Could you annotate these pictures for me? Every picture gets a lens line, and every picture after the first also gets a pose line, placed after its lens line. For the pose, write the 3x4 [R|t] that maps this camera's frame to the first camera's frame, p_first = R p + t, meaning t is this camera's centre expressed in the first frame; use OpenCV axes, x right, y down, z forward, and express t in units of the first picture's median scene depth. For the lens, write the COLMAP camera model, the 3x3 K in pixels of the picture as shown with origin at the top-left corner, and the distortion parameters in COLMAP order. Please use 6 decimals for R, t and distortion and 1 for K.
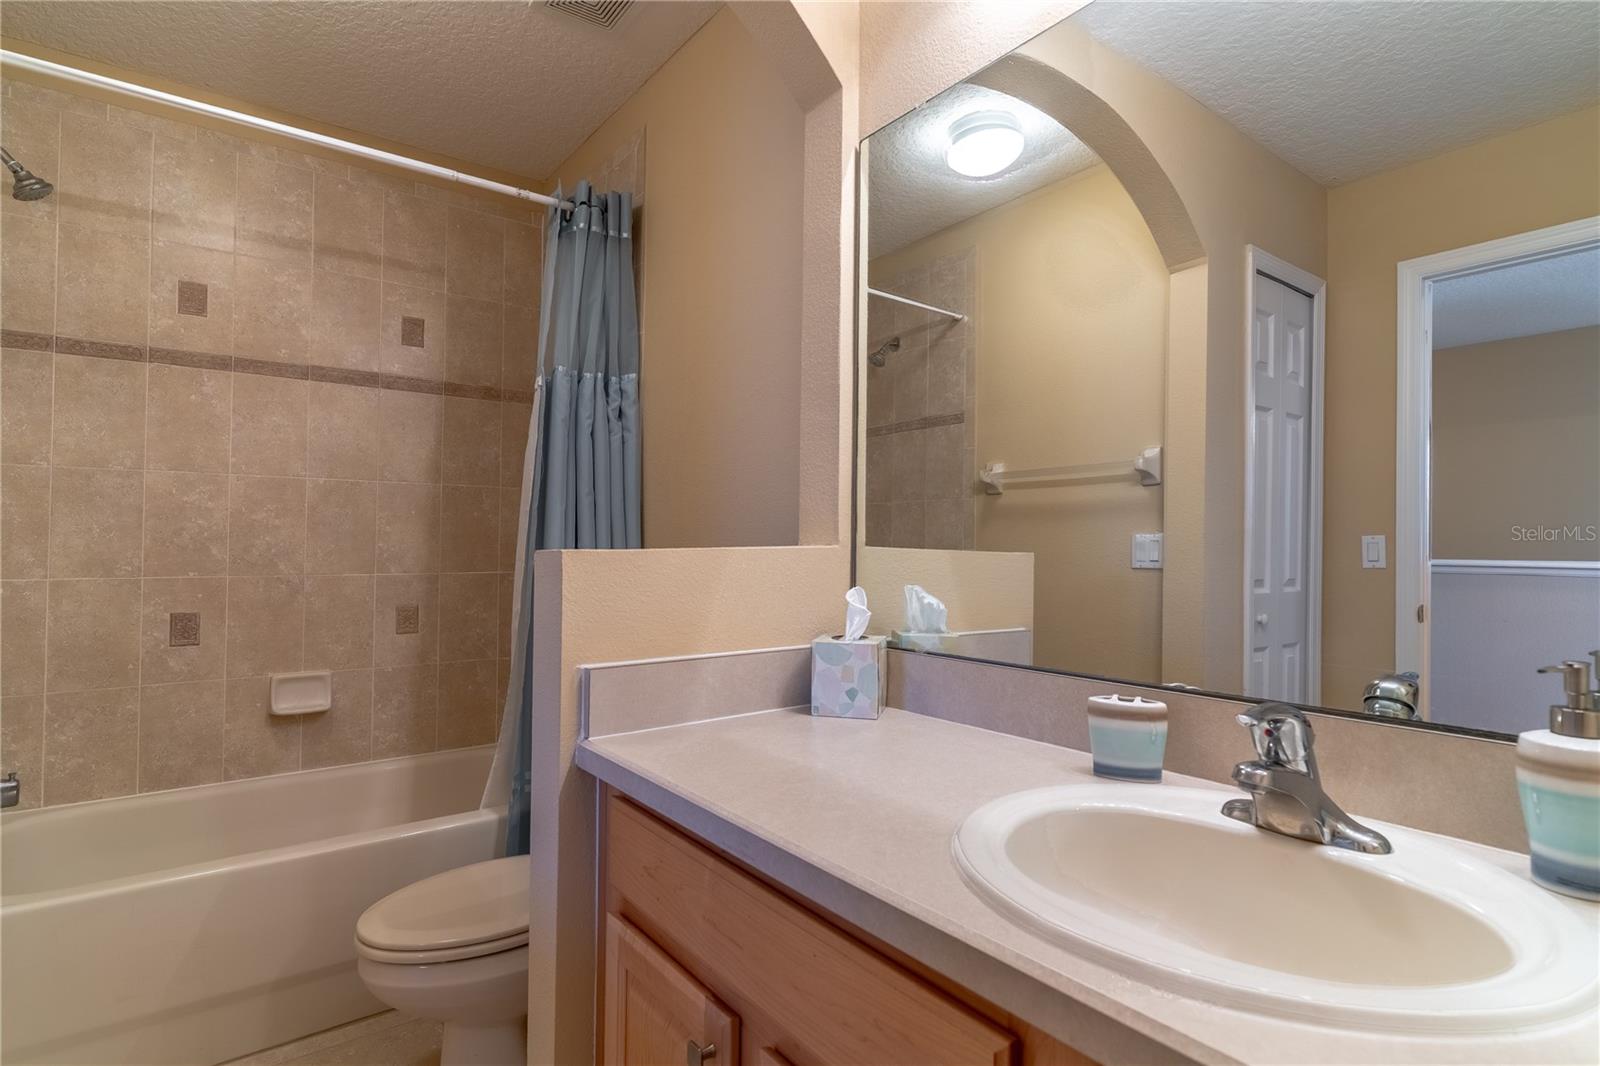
lens RADIAL K [[810.9, 0, 792.5], [0, 810.9, 525.8], [0, 0, 1]] dist [0.001952, -0.002639]
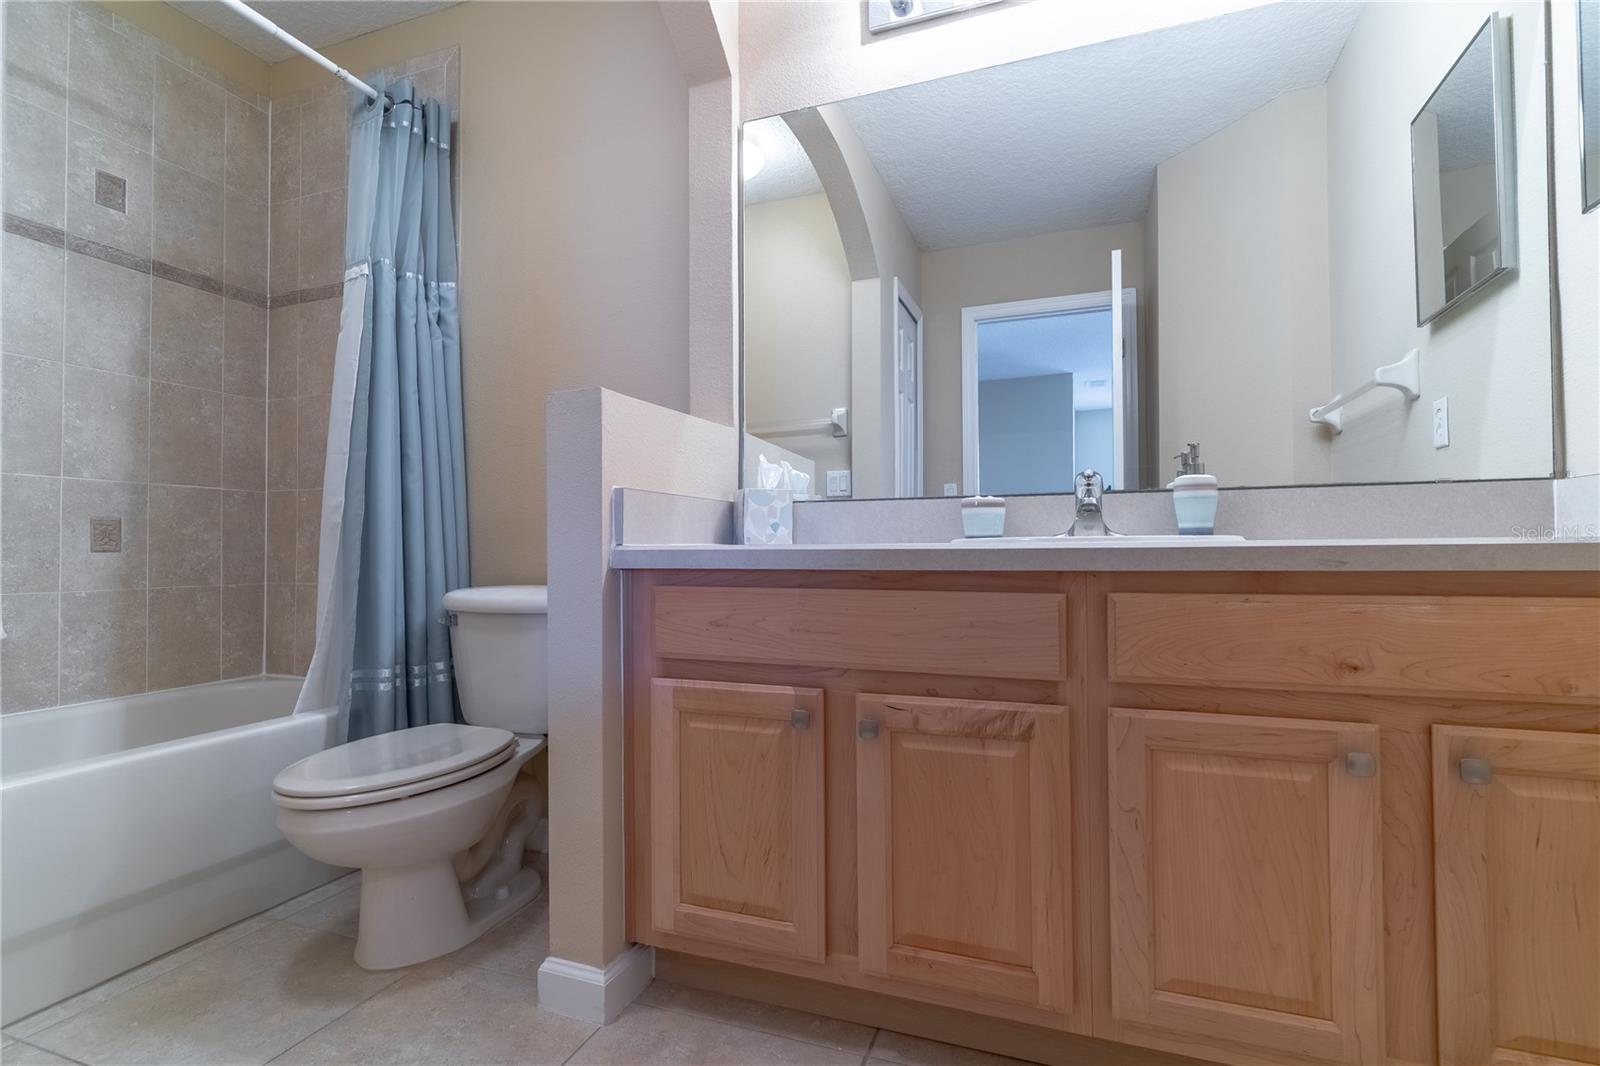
lens RADIAL K [[766.8, 0, 800.8], [0, 766.8, 545.0], [0, 0, 1]] dist [-0.000954, -0.000331]
pose [[0.832202, -0.001165, 0.554471, -0.343311], [0.000260, 0.999999, 0.001711, 0.134400], [-0.554472, -0.001279, 0.832201, -0.052695]]
